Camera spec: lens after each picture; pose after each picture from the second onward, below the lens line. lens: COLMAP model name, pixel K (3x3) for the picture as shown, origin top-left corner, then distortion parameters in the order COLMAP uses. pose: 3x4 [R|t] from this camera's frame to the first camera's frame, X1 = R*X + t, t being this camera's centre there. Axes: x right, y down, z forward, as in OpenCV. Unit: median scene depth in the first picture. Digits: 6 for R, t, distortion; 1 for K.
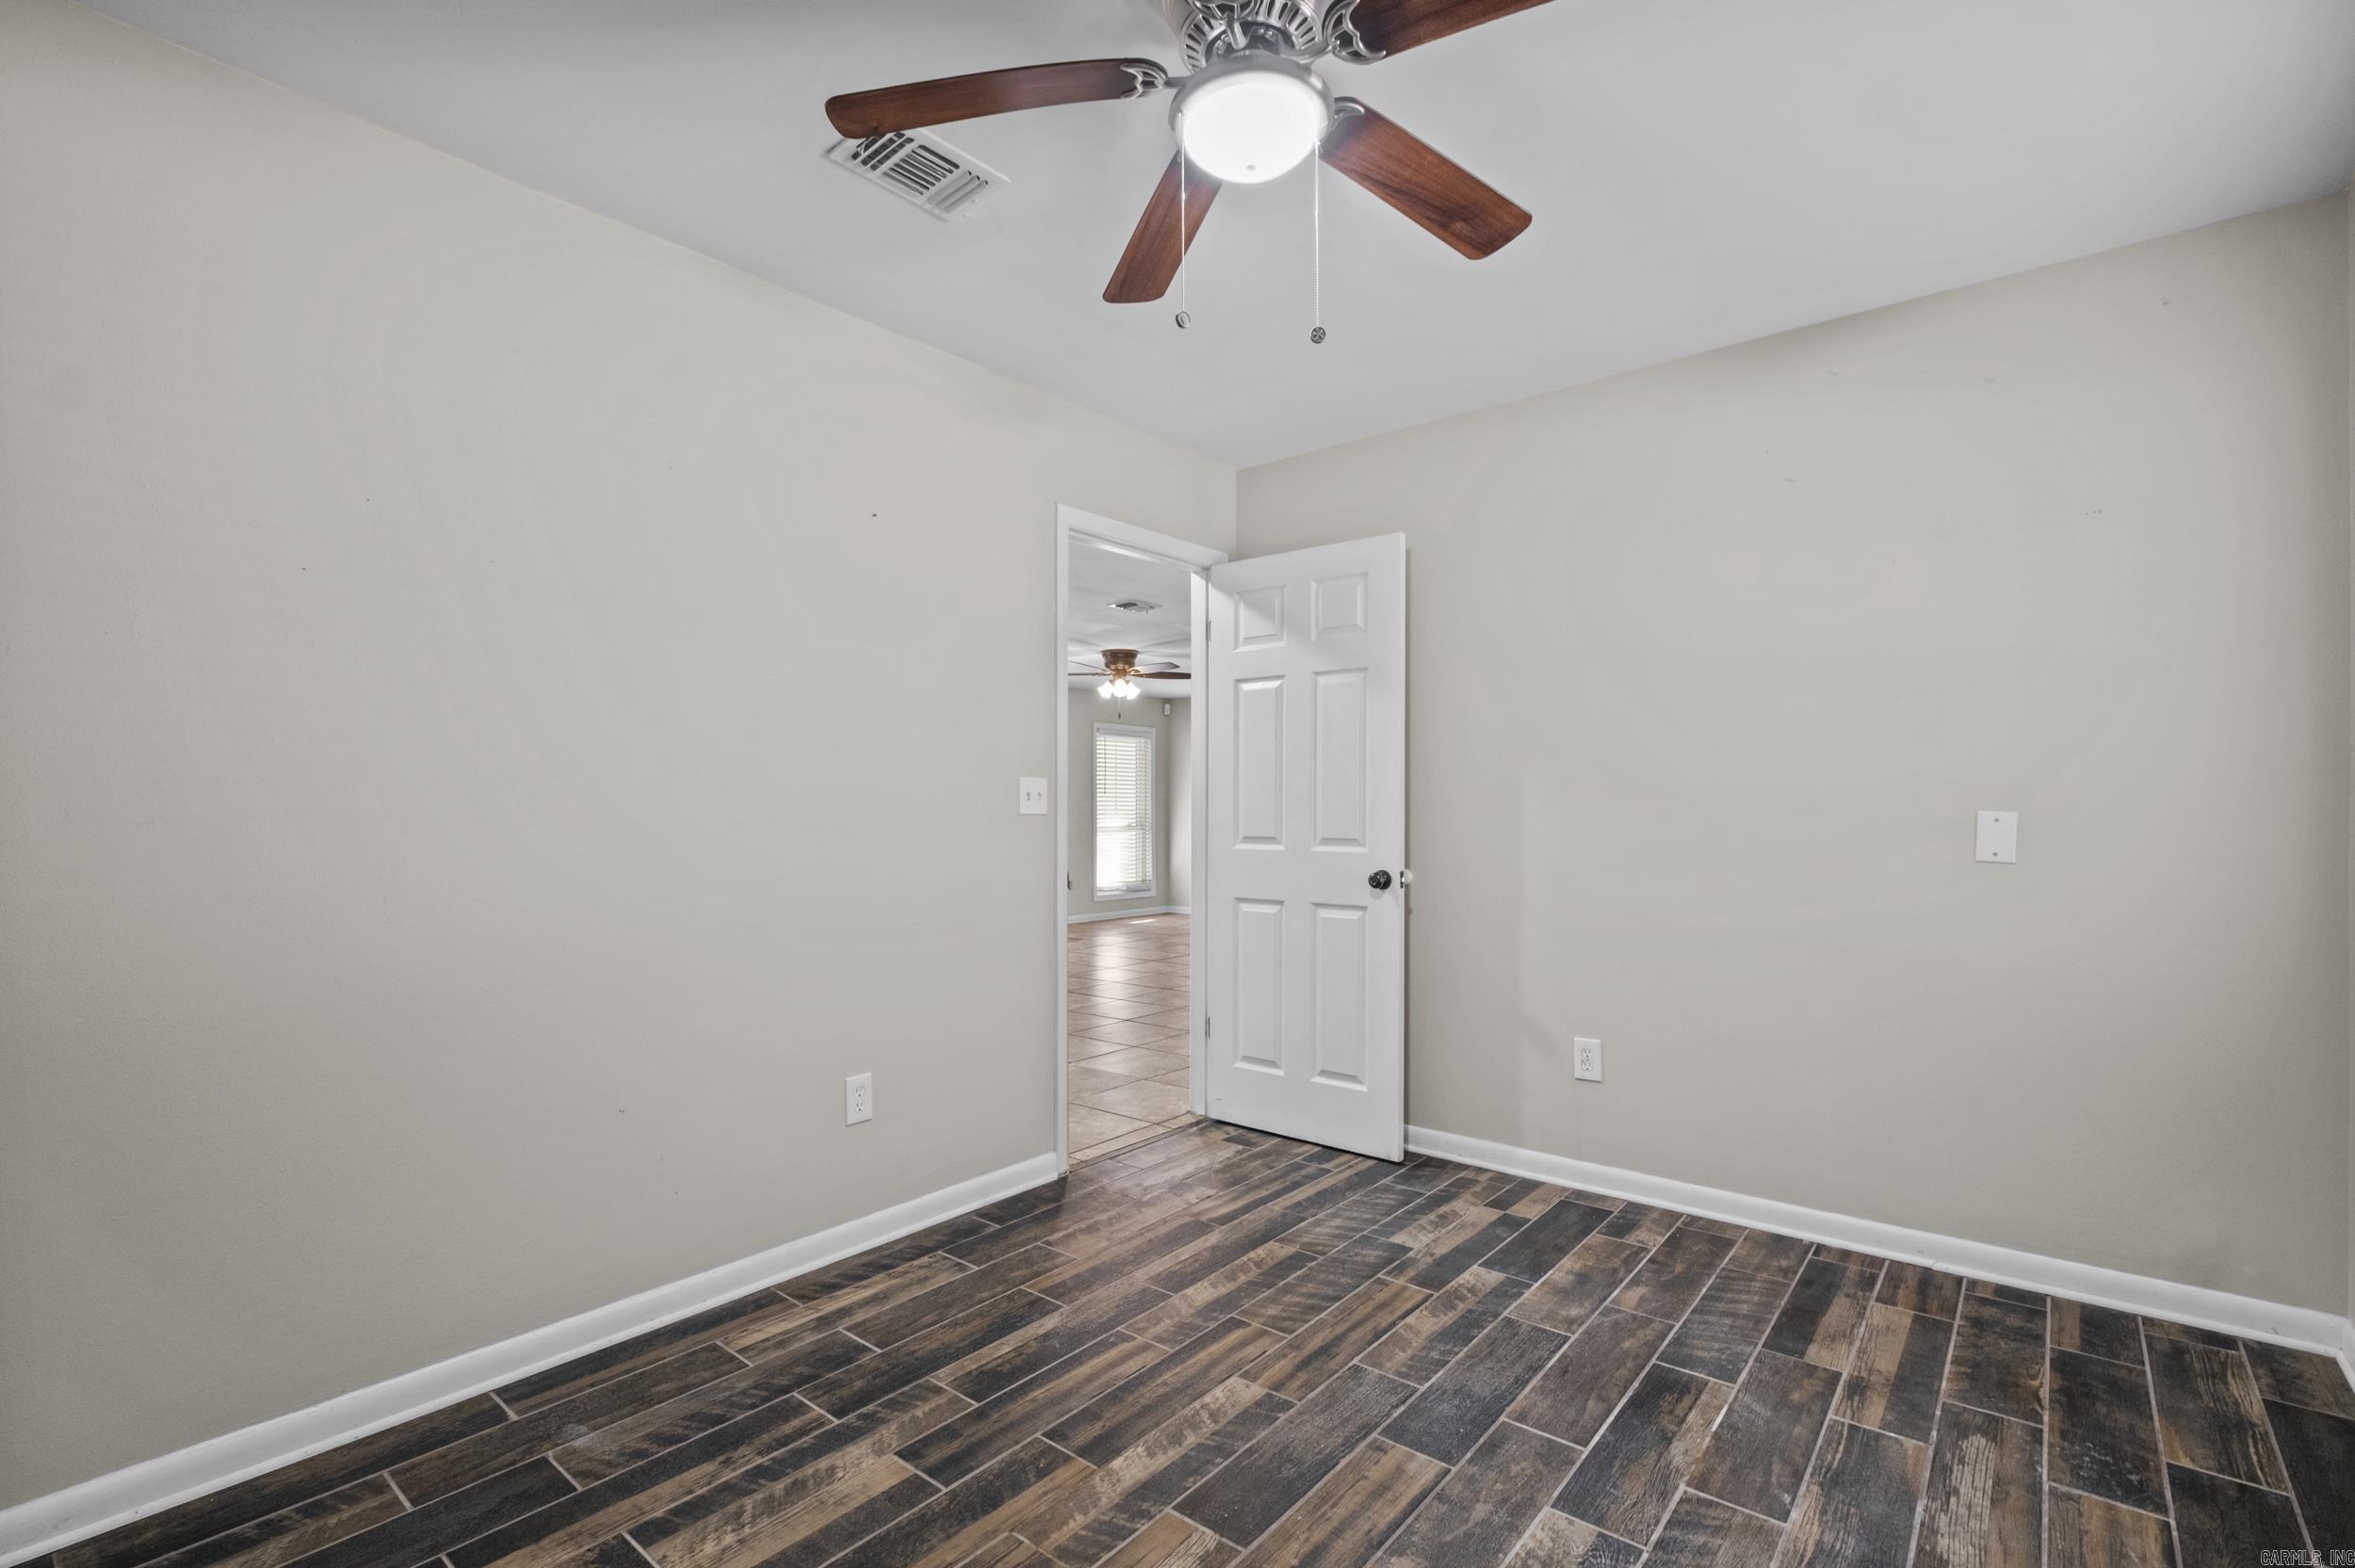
lens RADIAL K [[1026.7, 0, 1173.8], [0, 1026.7, 795.4], [0, 0, 1]] dist [-0.007641, 0.000765]
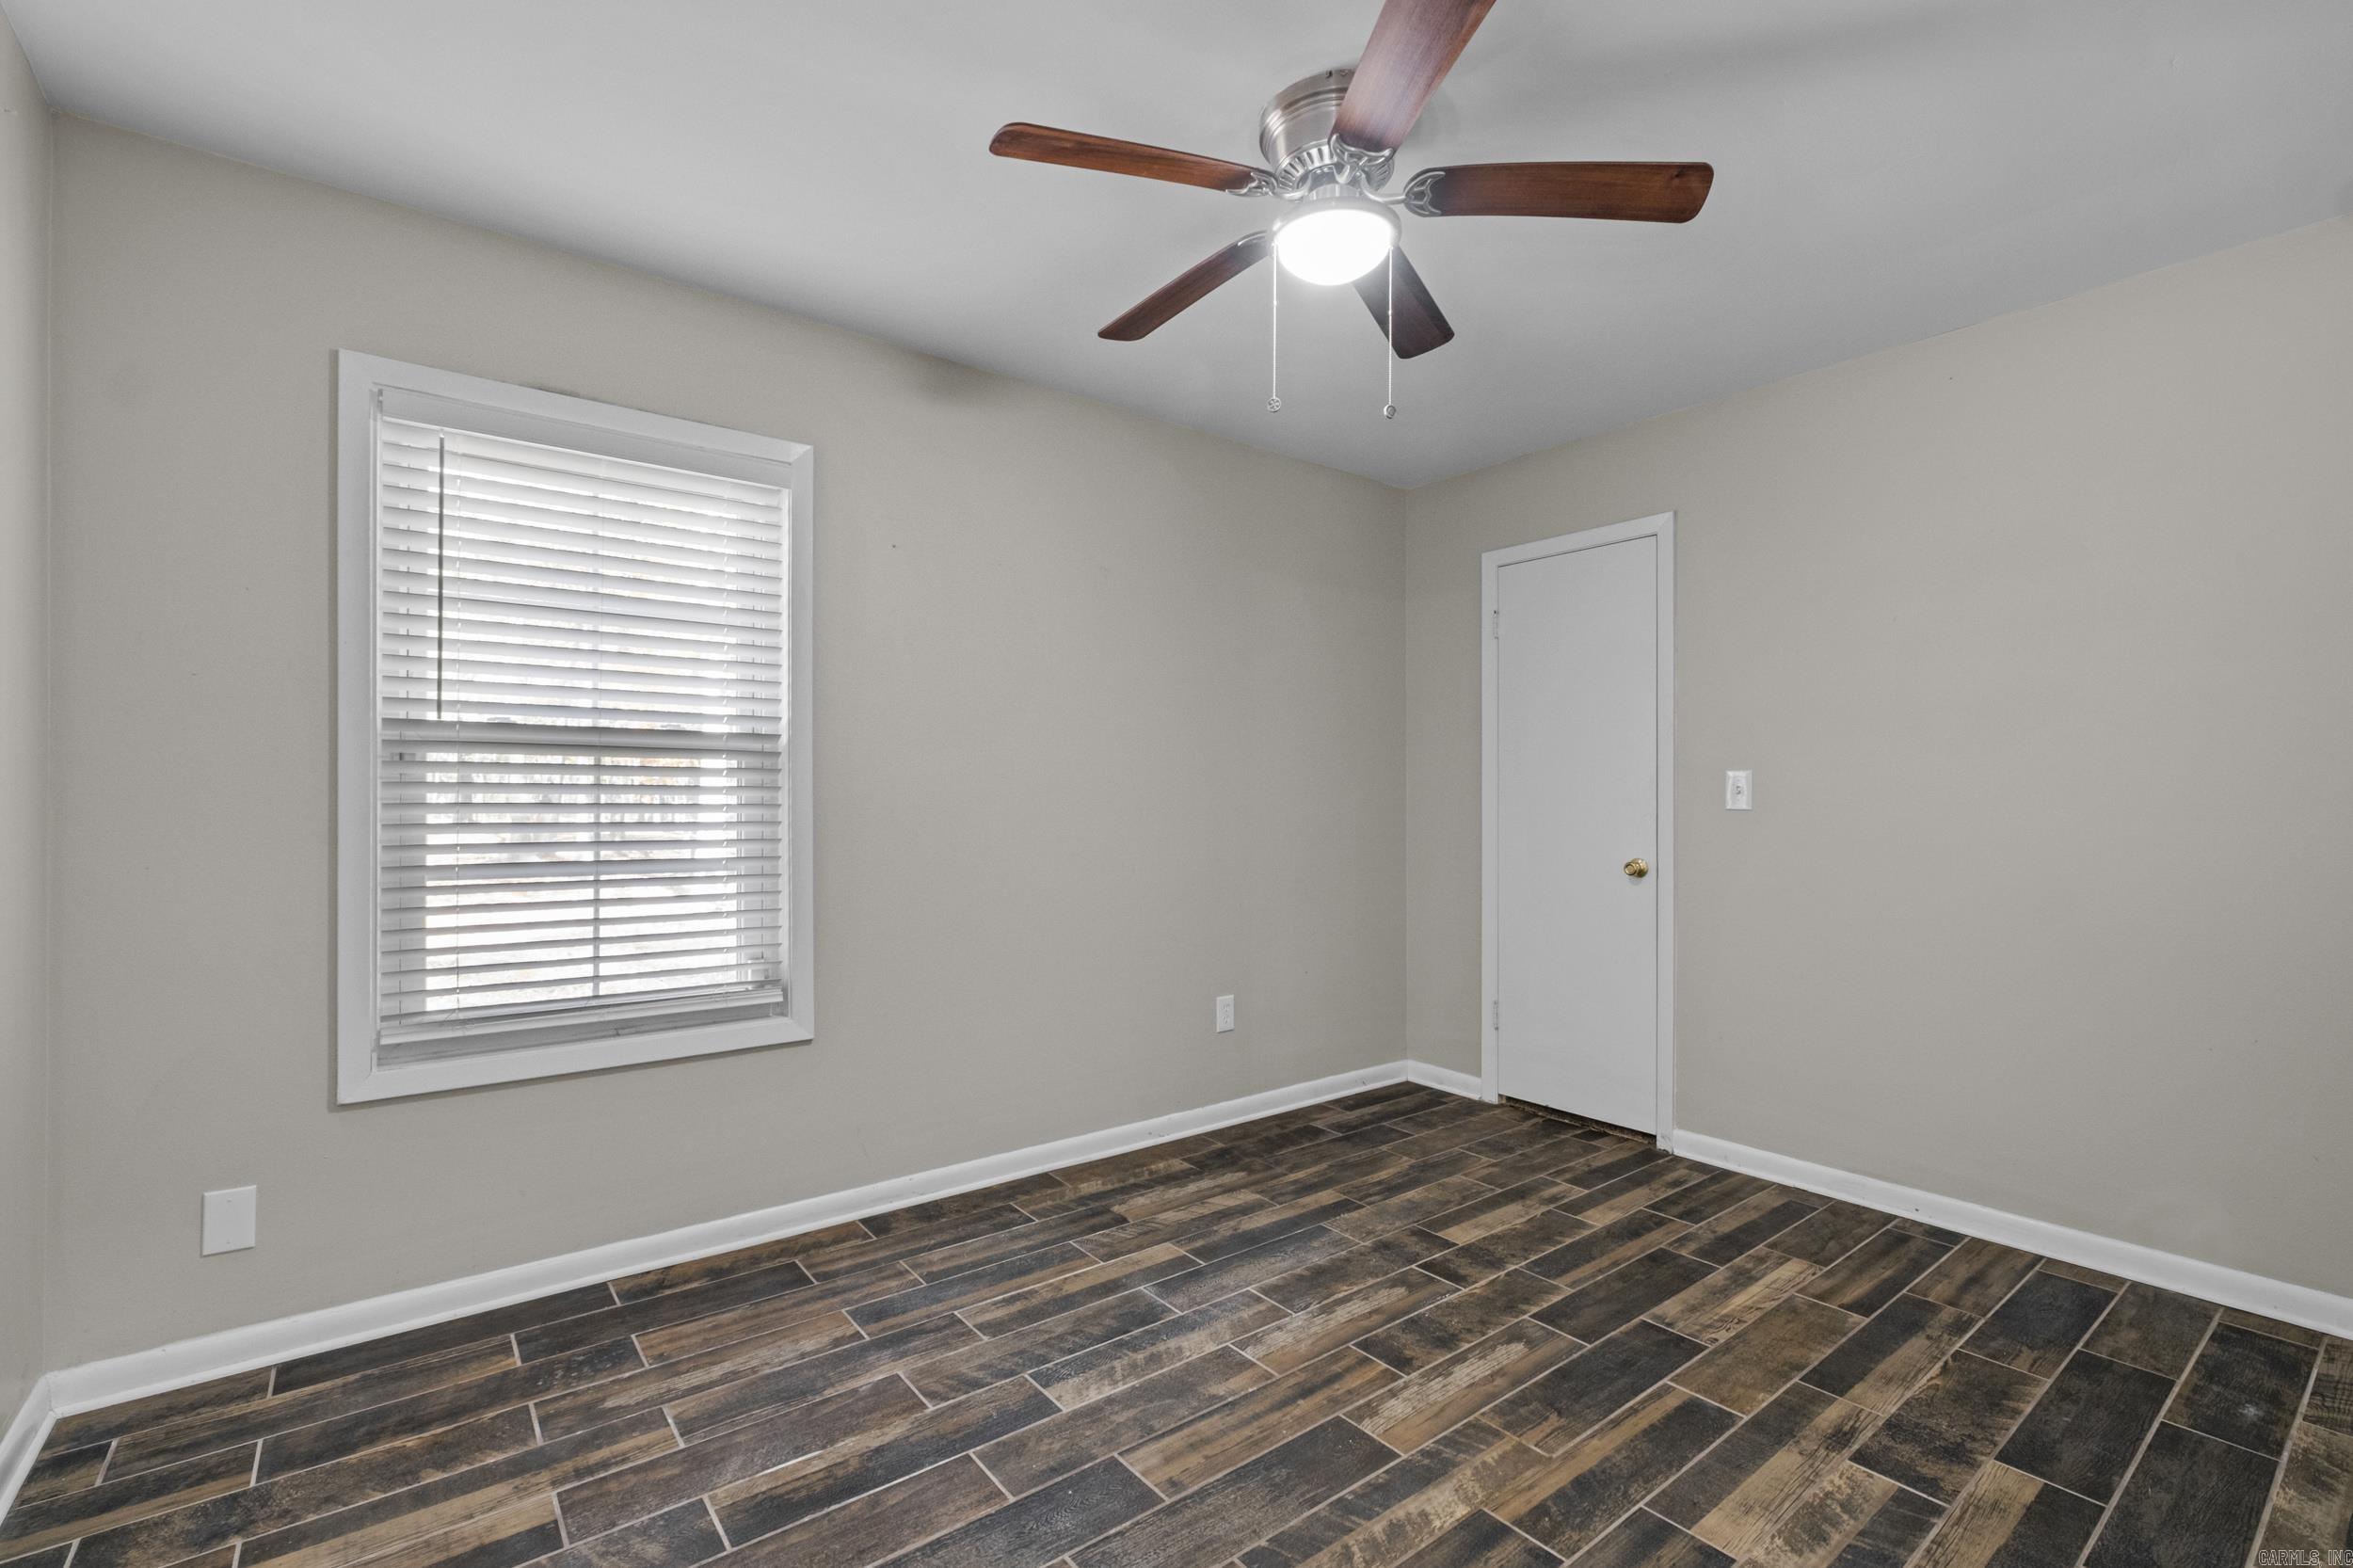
lens RADIAL K [[1025.9, 0, 1179.3], [0, 1025.9, 794.3], [0, 0, 1]] dist [-0.007641, 0.000765]
pose [[-0.976683, 0.001453, 0.214682, -0.005821], [-0.003549, 0.999731, -0.022912, 0.030781], [-0.214658, -0.023140, -0.976415, 2.001104]]
